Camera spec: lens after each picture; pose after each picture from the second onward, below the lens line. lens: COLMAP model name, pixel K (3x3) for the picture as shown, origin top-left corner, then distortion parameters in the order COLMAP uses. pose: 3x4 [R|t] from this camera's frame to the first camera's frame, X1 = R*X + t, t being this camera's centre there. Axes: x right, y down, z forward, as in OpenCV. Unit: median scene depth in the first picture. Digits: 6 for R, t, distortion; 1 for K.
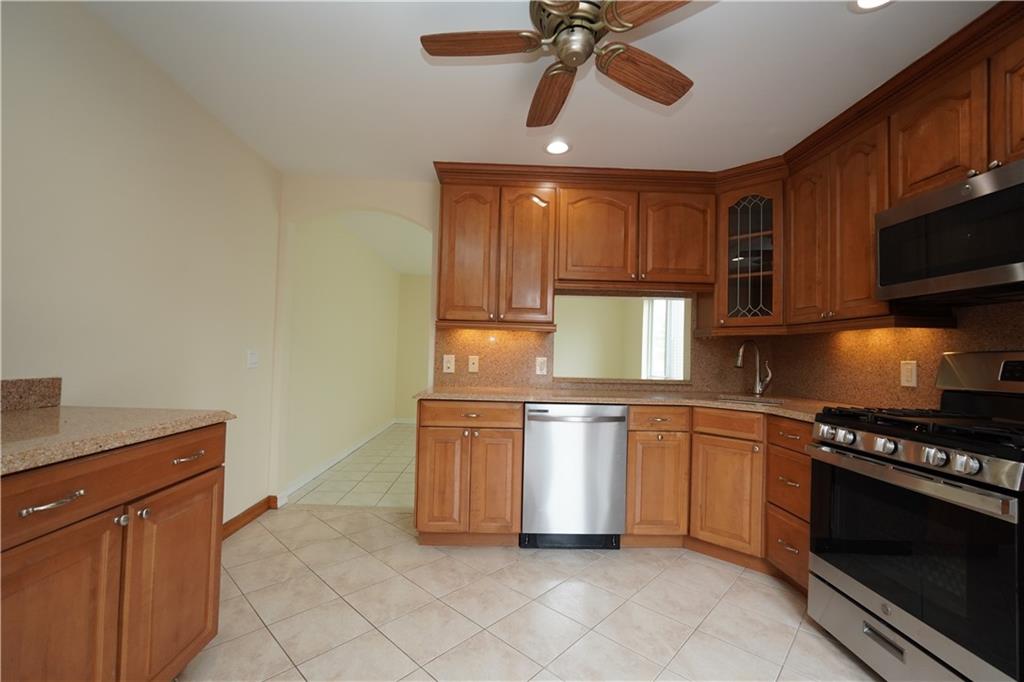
lens RADIAL K [[428.8, 0, 510.2], [0, 428.8, 341.1], [0, 0, 1]] dist [-0.001514, 0.000443]
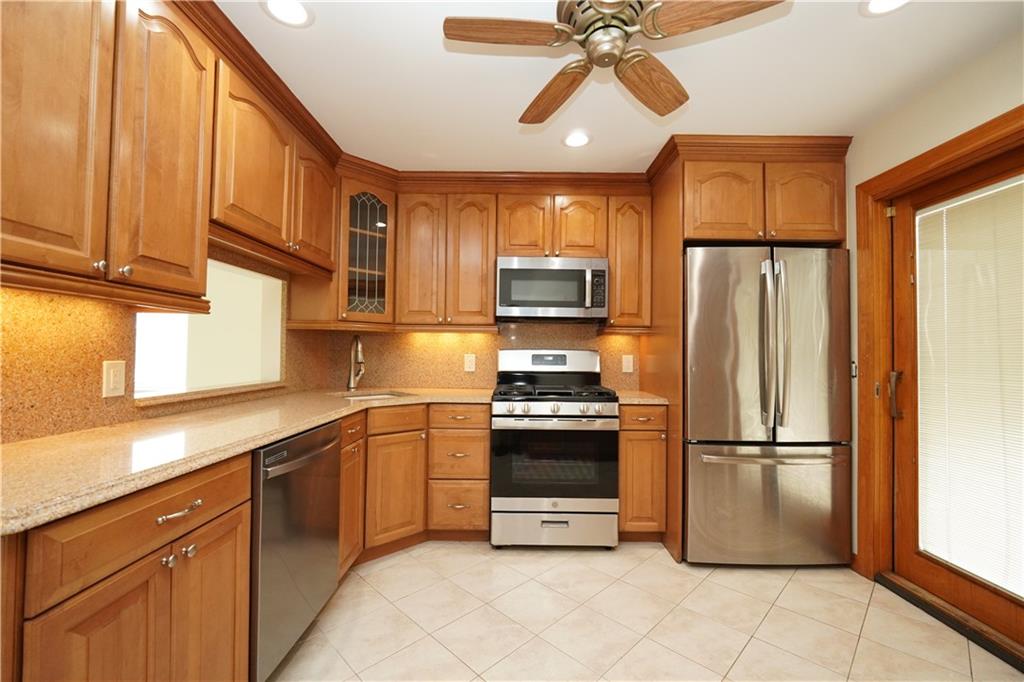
lens RADIAL K [[428.8, 0, 512.7], [0, 428.8, 343.8], [0, 0, 1]] dist [-0.001514, 0.000443]
pose [[0.041506, -0.002112, 0.999136, -0.487479], [-0.044638, 0.998995, 0.003966, -0.003294], [-0.998141, -0.044764, 0.041370, 0.669586]]
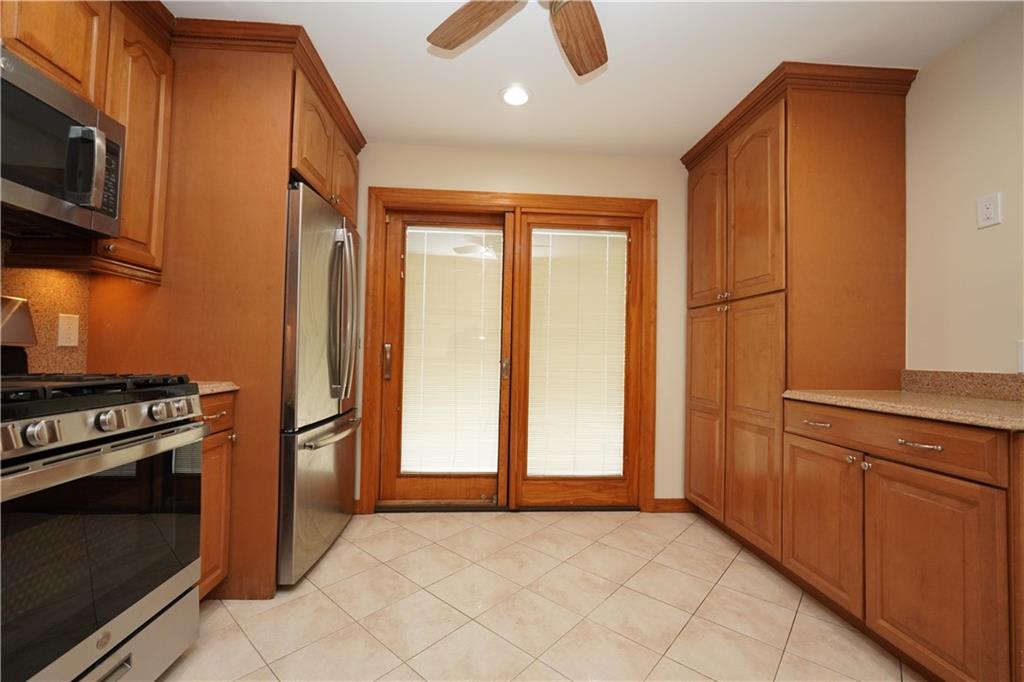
lens RADIAL K [[428.8, 0, 510.7], [0, 428.8, 343.7], [0, 0, 1]] dist [-0.001514, 0.000443]
pose [[-0.998650, -0.045027, -0.025893, 0.127777], [-0.043365, 0.997164, -0.061509, 0.077914], [0.028589, -0.060303, -0.997771, 1.066406]]
